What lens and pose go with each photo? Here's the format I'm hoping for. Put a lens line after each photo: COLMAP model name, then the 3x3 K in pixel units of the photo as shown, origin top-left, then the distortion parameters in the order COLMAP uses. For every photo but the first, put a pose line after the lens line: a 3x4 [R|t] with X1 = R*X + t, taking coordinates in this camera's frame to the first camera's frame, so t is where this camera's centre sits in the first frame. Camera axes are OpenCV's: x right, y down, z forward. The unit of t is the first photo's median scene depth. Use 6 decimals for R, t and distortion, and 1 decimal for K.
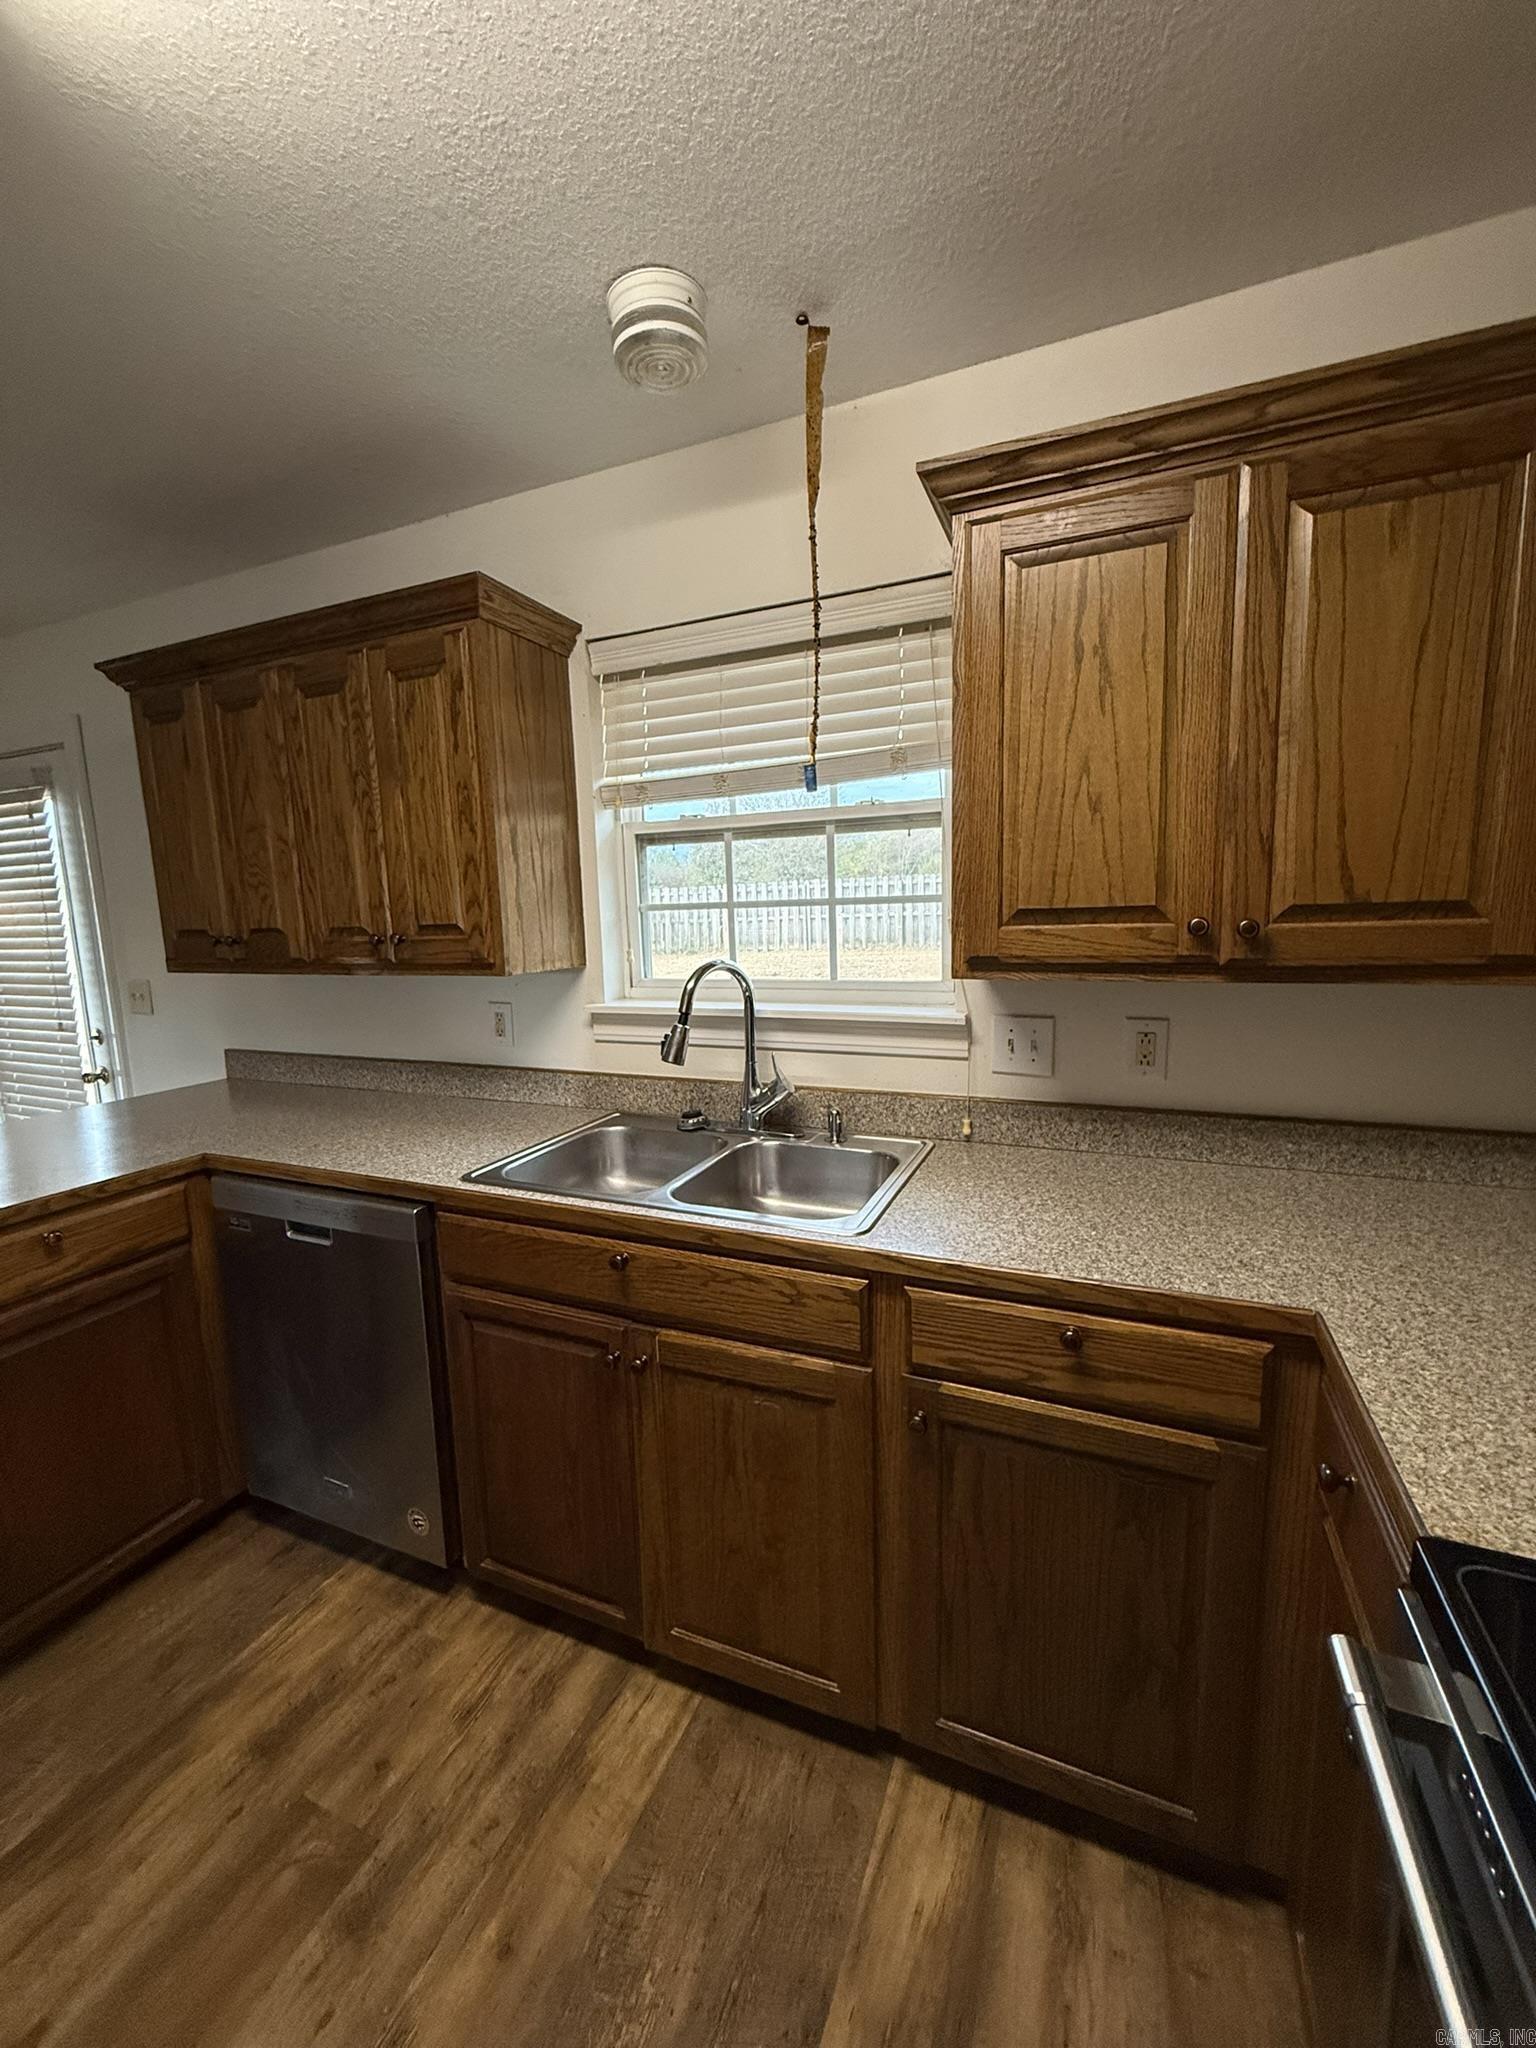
lens RADIAL K [[814.1, 0, 769.3], [0, 814.1, 1018.6], [0, 0, 1]] dist [0.000605, -0.000245]
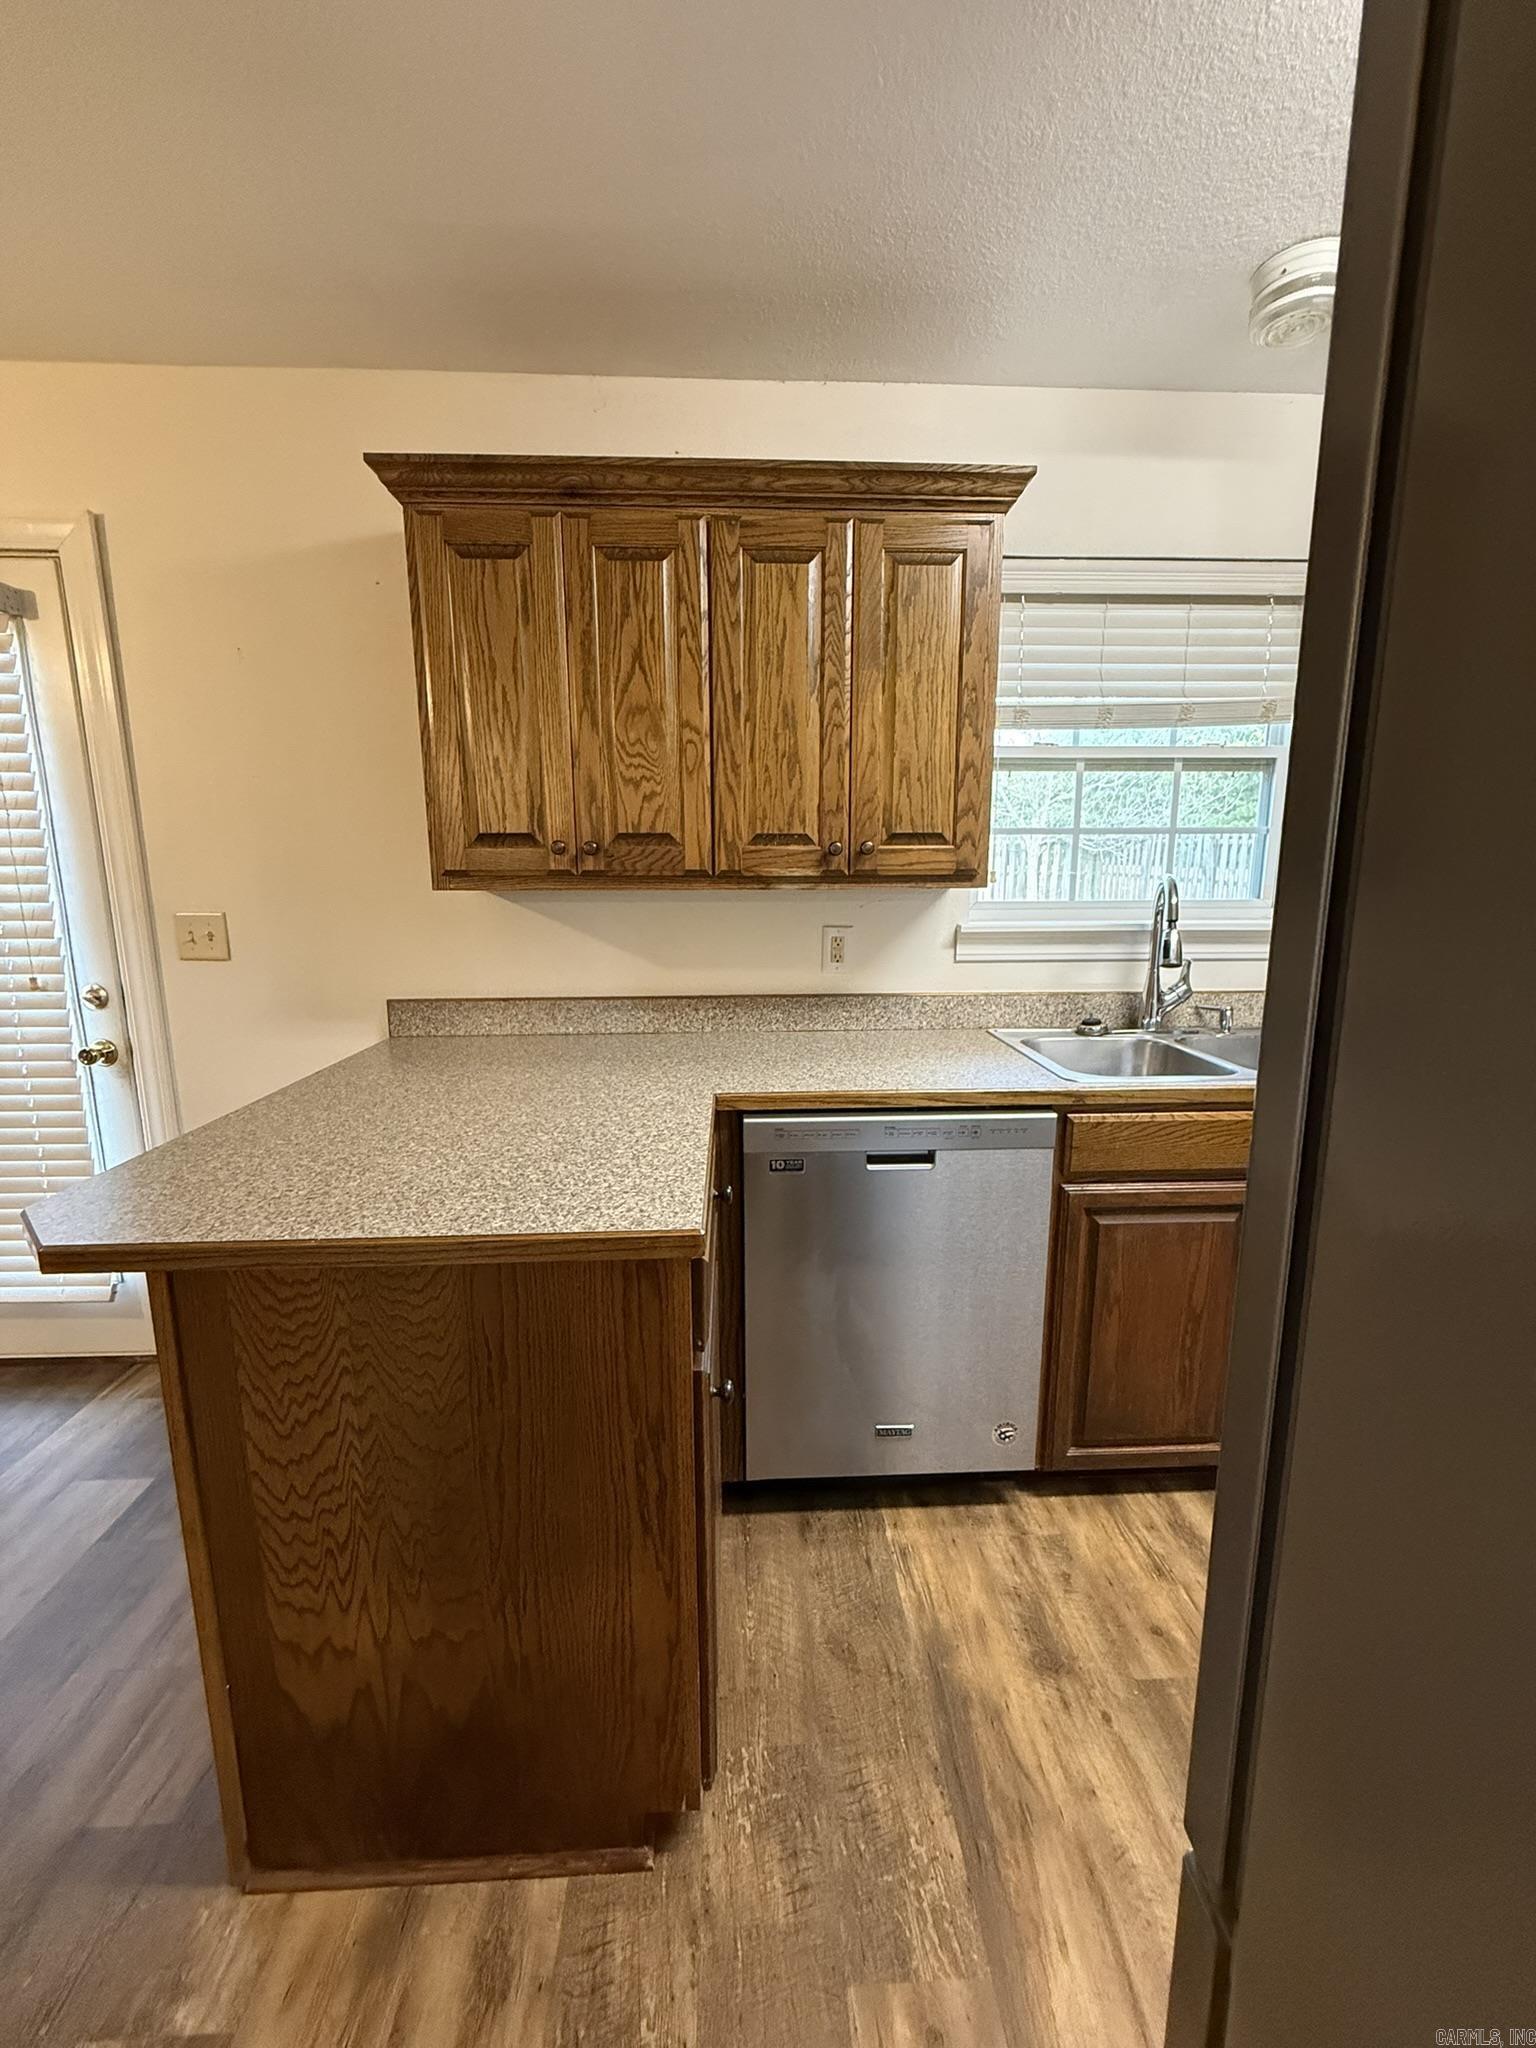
lens RADIAL K [[814.1, 0, 769.3], [0, 814.1, 1018.6], [0, 0, 1]] dist [0.000605, -0.000245]
pose [[0.901652, -0.050428, 0.429512, -0.932217], [0.036971, 0.998530, 0.039625, 0.053443], [-0.430879, -0.019849, 0.902191, 0.204746]]
